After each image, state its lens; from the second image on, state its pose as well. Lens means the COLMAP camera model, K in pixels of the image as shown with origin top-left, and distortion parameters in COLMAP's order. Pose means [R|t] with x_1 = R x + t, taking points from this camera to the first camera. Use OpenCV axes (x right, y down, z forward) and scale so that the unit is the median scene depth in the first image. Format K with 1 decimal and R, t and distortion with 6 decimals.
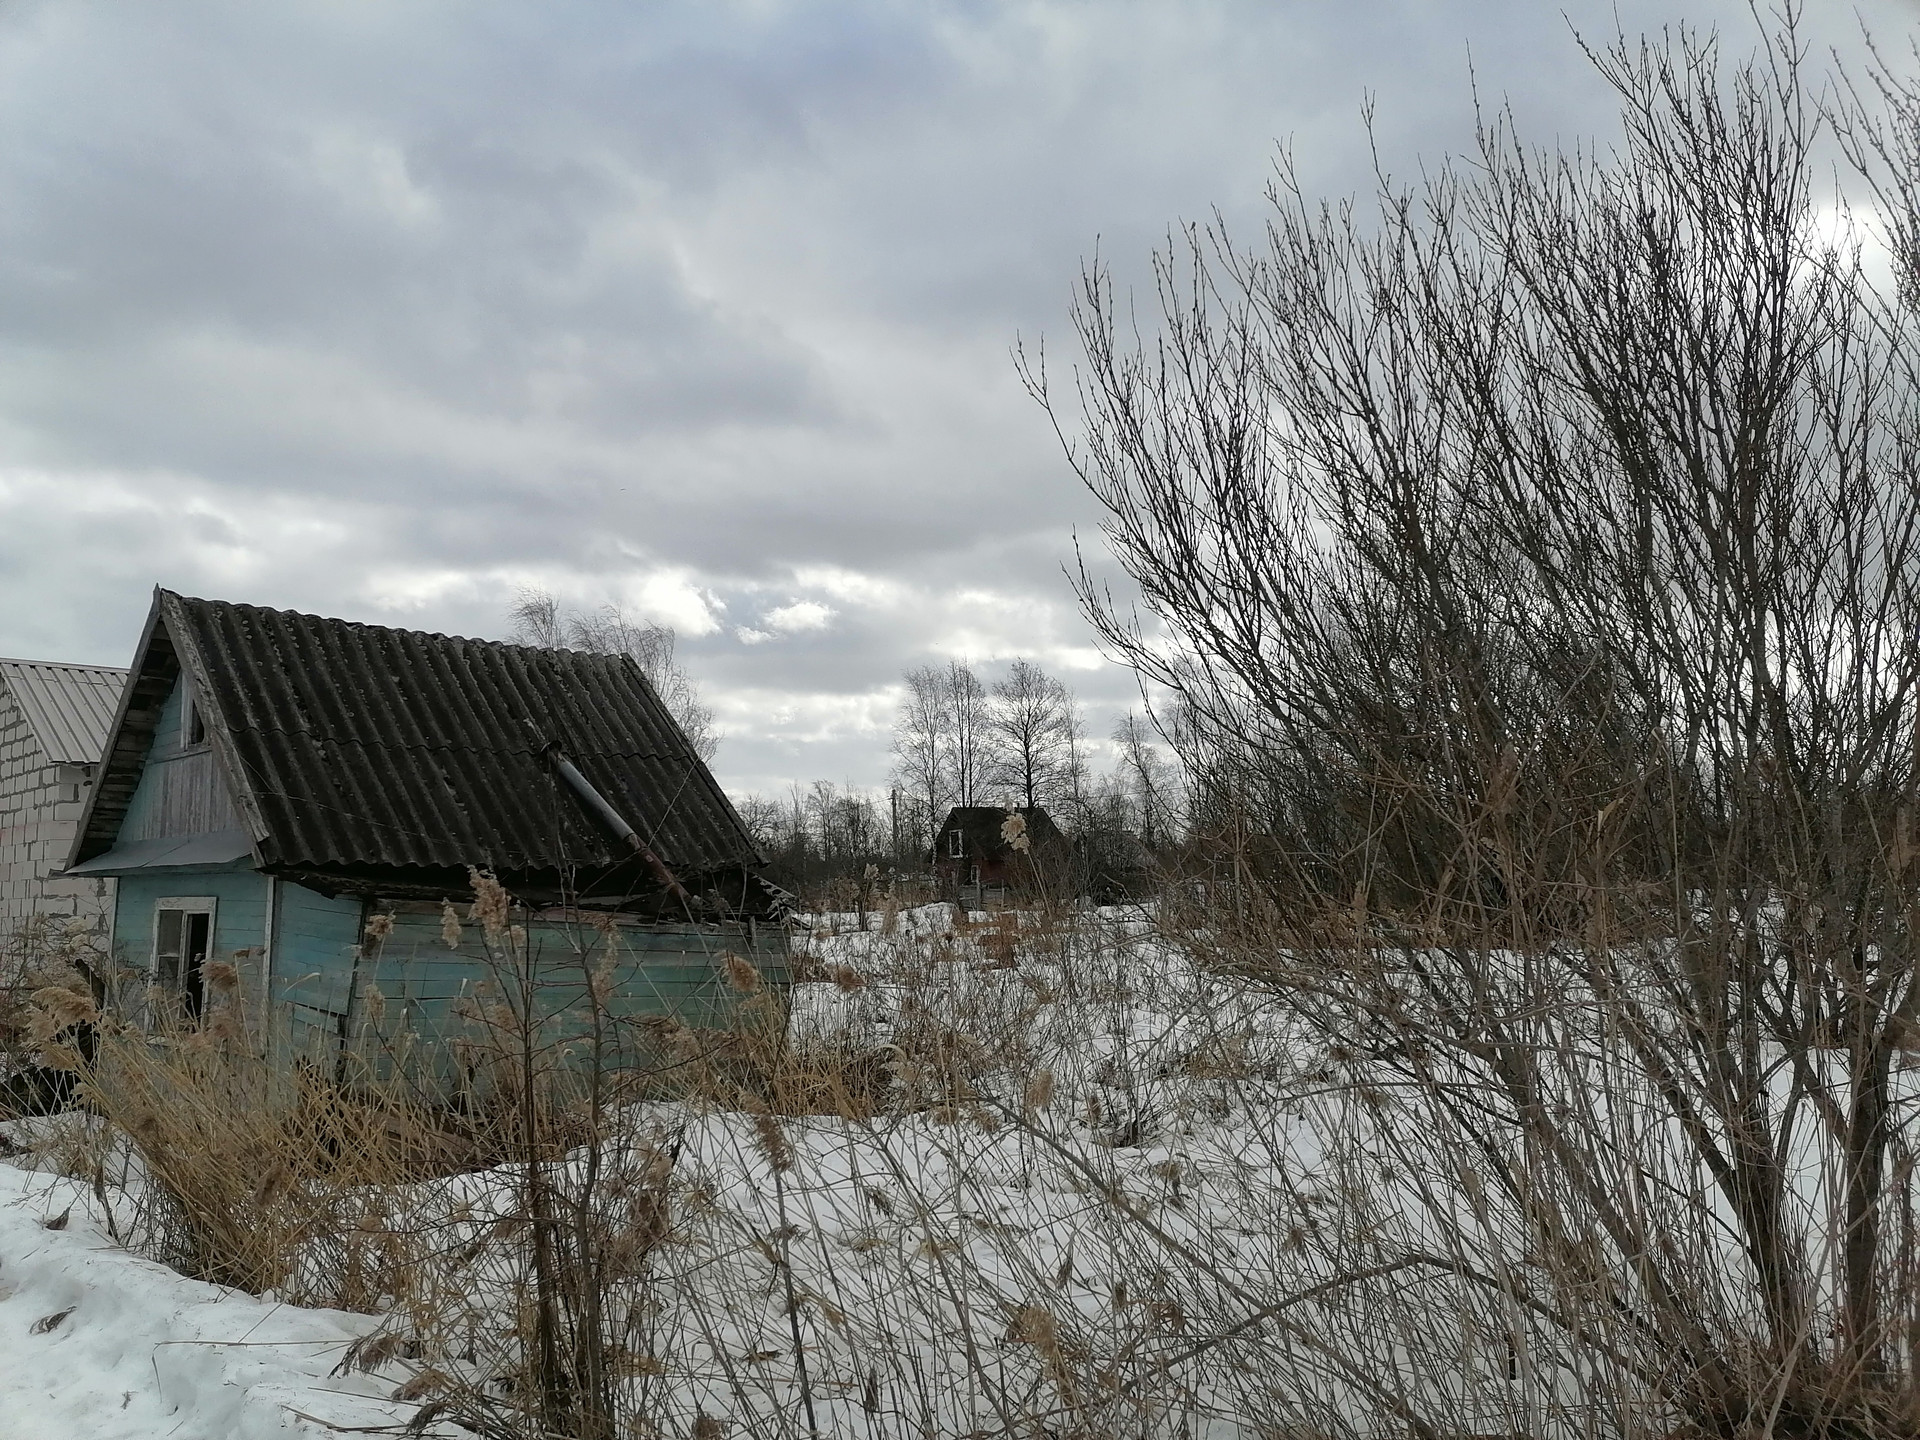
lens RADIAL K [[1503.6, 0, 960.0], [0, 1503.6, 720.0], [0, 0, 1]] dist [0.055709, 0.000118]
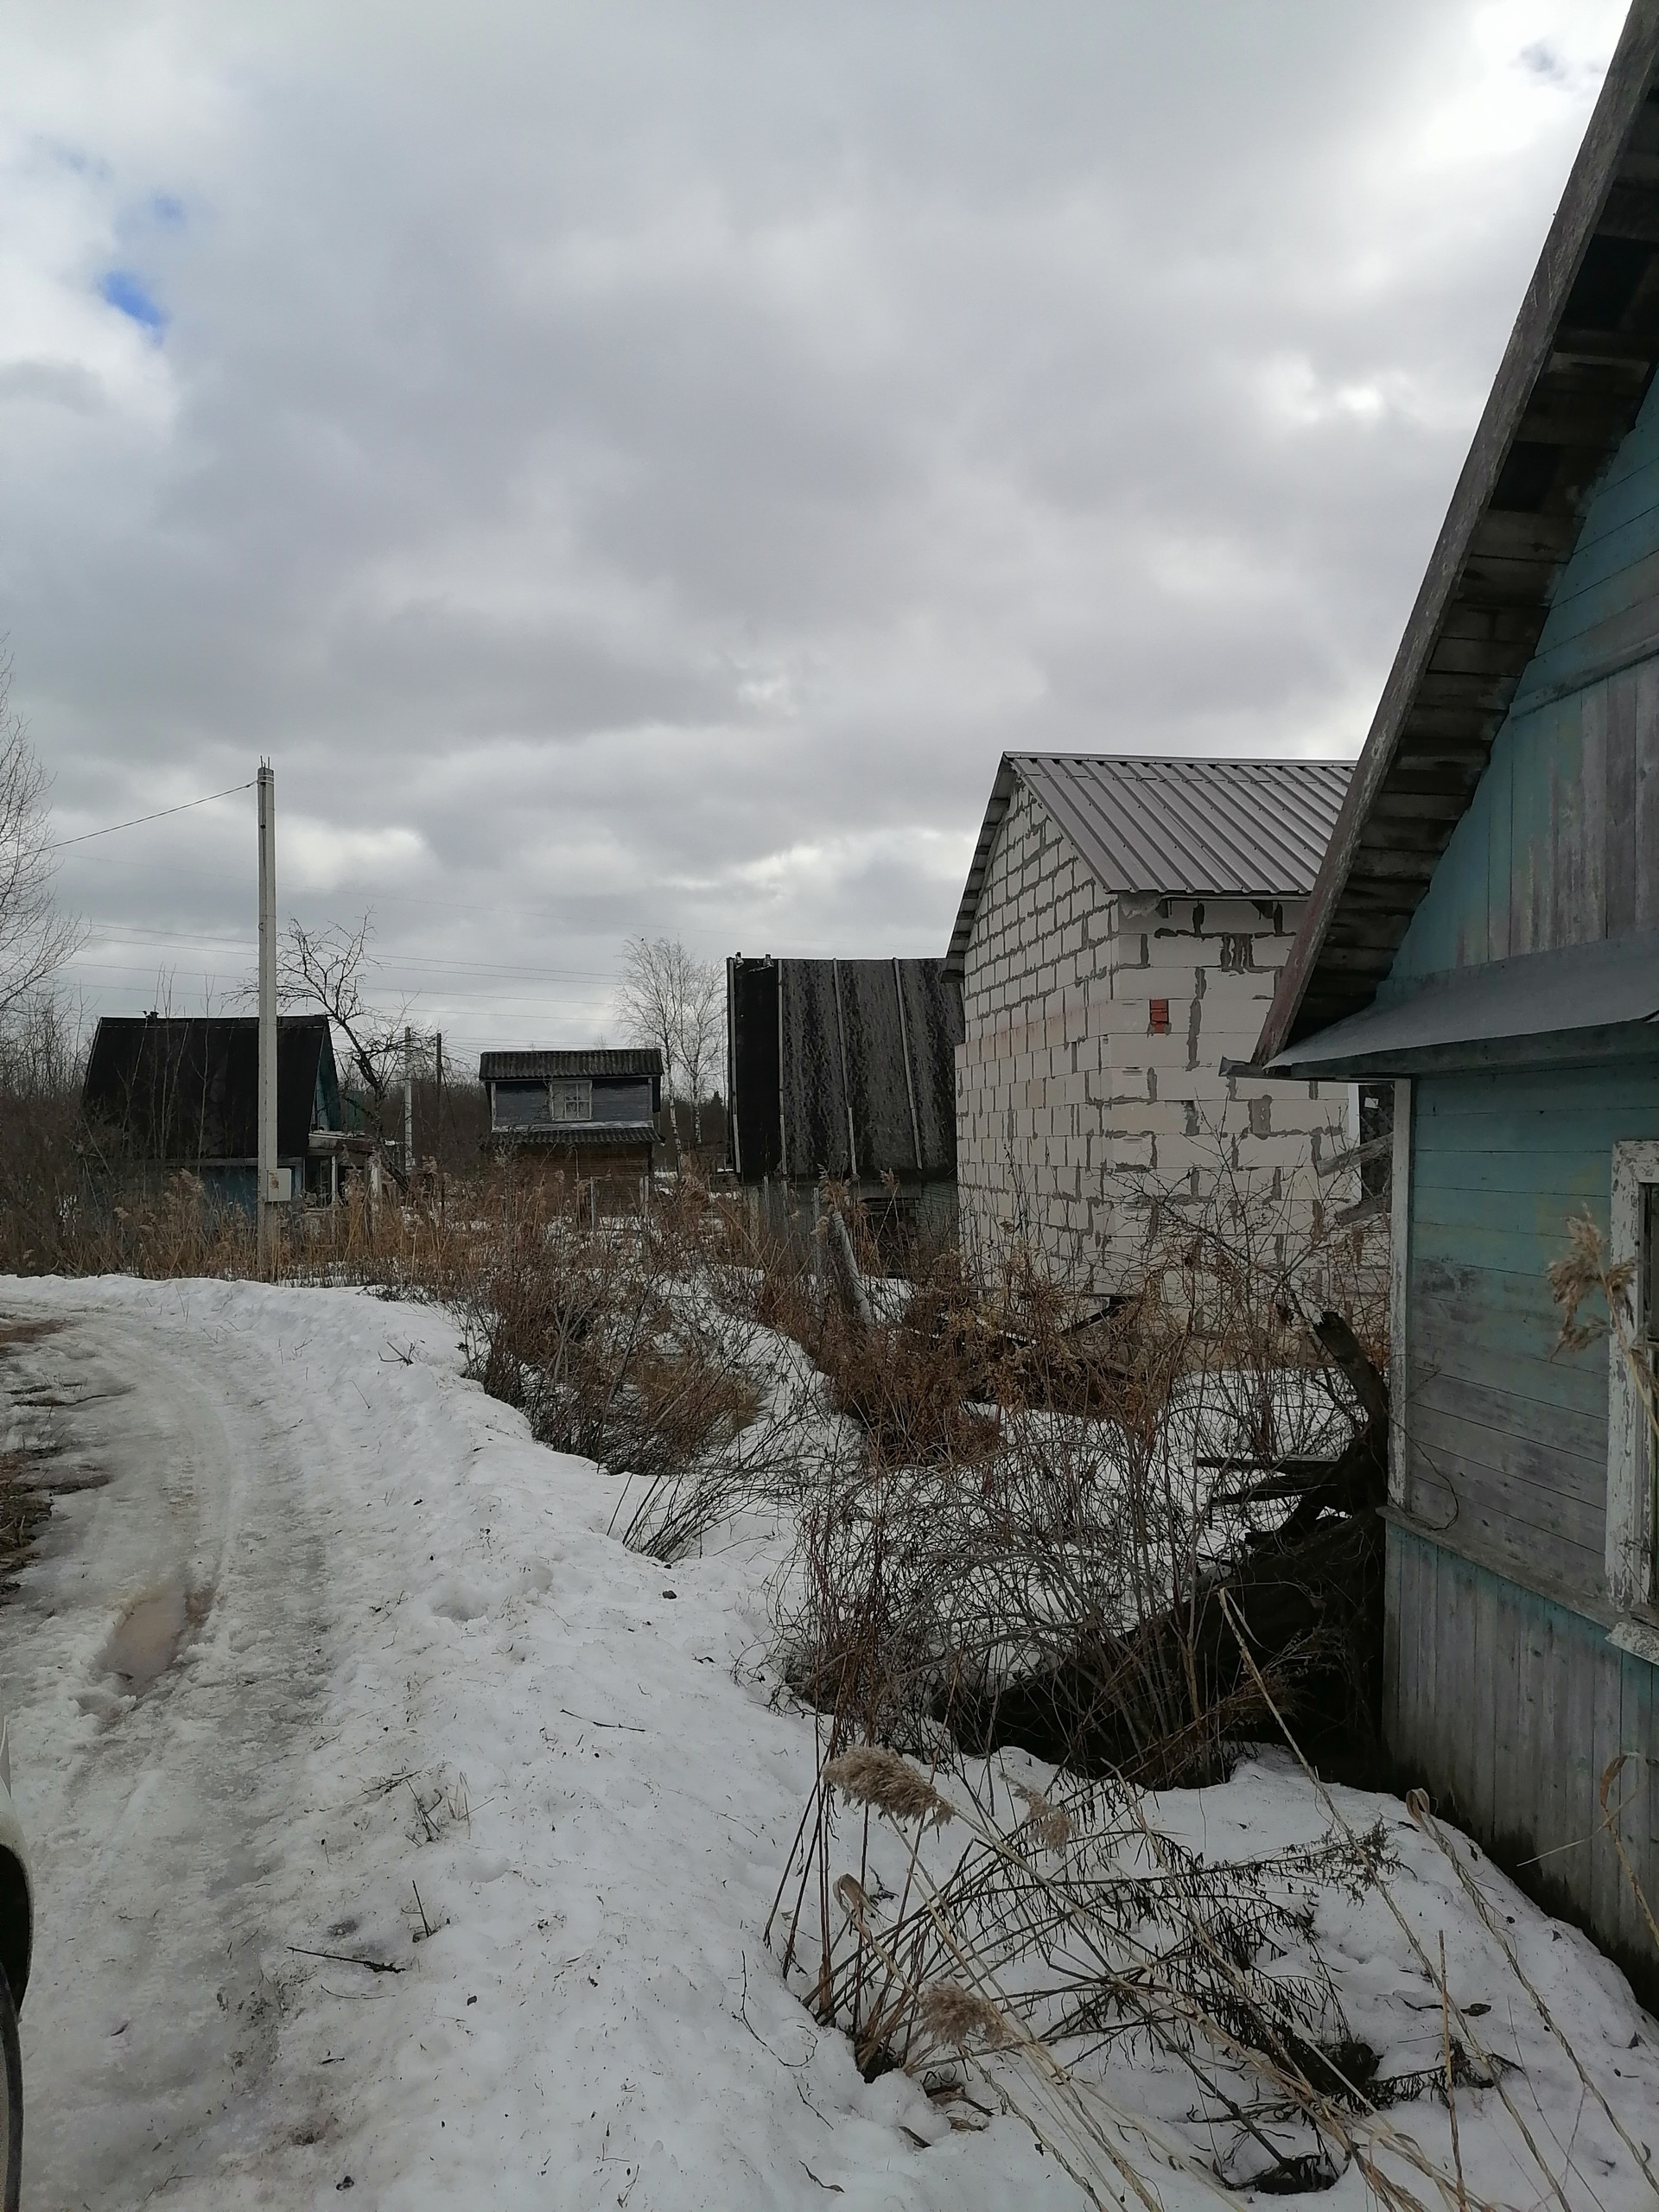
lens RADIAL K [[1732.2, 0, 829.5], [0, 1732.2, 1106.0], [0, 0, 1]] dist [0.055709, 0.000118]
pose [[0.802603, 0.003293, -0.596505, -0.290929], [0.051864, 0.995813, 0.075281, 0.050433], [0.594255, -0.091358, 0.799071, 0.419712]]
